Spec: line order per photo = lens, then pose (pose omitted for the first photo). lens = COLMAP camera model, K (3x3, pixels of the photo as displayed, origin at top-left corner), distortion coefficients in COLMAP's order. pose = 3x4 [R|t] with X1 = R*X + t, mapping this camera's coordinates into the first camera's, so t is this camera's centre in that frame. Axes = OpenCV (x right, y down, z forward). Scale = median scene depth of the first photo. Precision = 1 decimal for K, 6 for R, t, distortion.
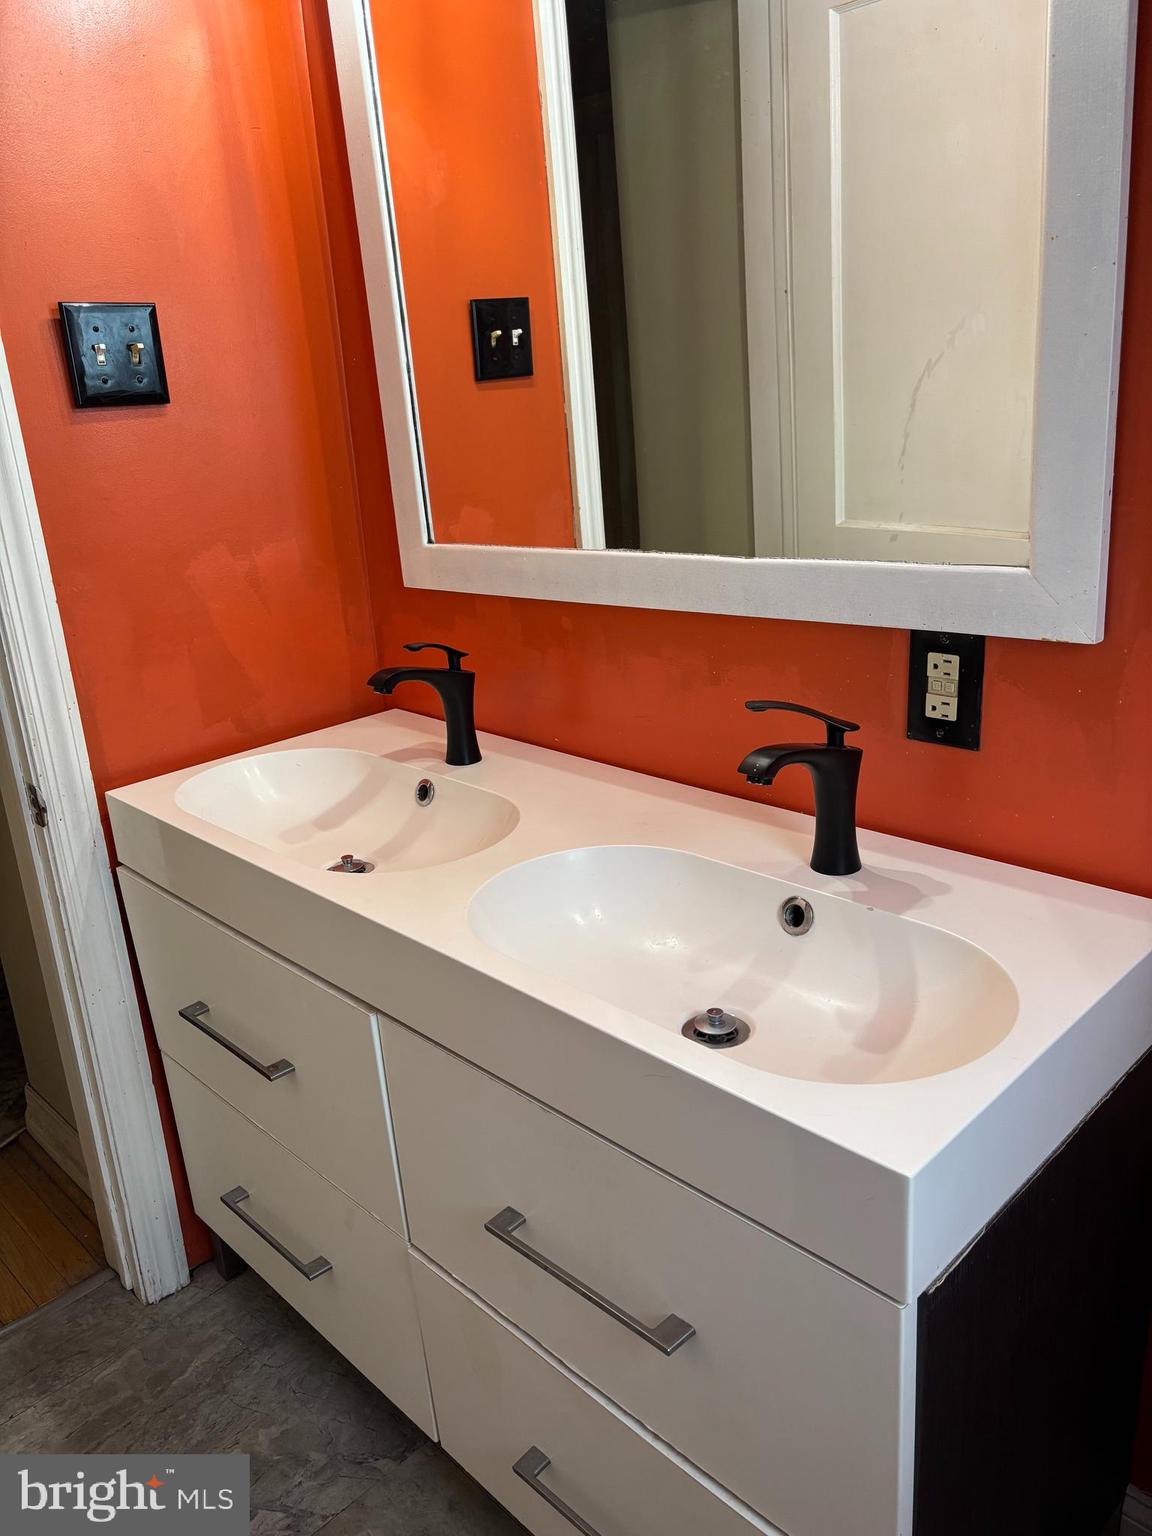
lens RADIAL K [[1158.3, 0, 575.8], [0, 1158.3, 767.4], [0, 0, 1]] dist [0.038416, -0.041122]
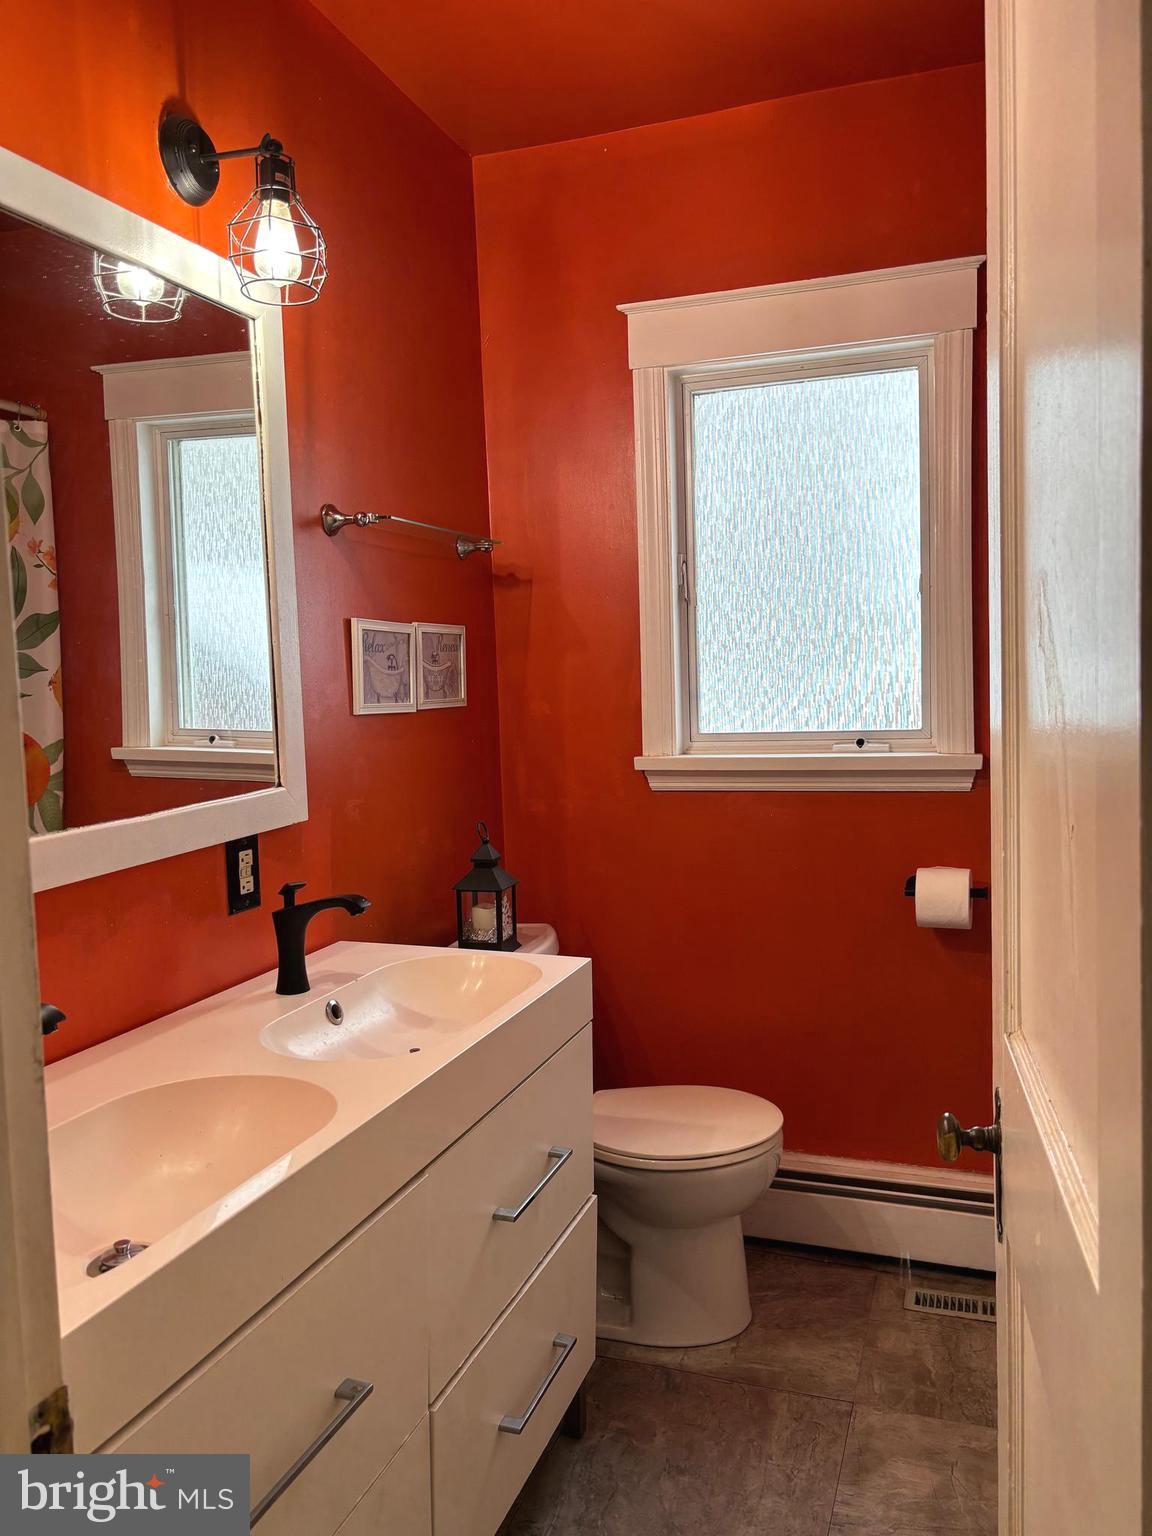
lens RADIAL K [[1158.3, 0, 575.3], [0, 1158.3, 762.4], [0, 0, 1]] dist [0.038416, -0.041122]
pose [[-0.419424, 0.012451, 0.907705, -1.300799], [0.340320, 0.929140, 0.144507, -0.282119], [-0.841586, 0.369519, -0.393940, 1.185907]]
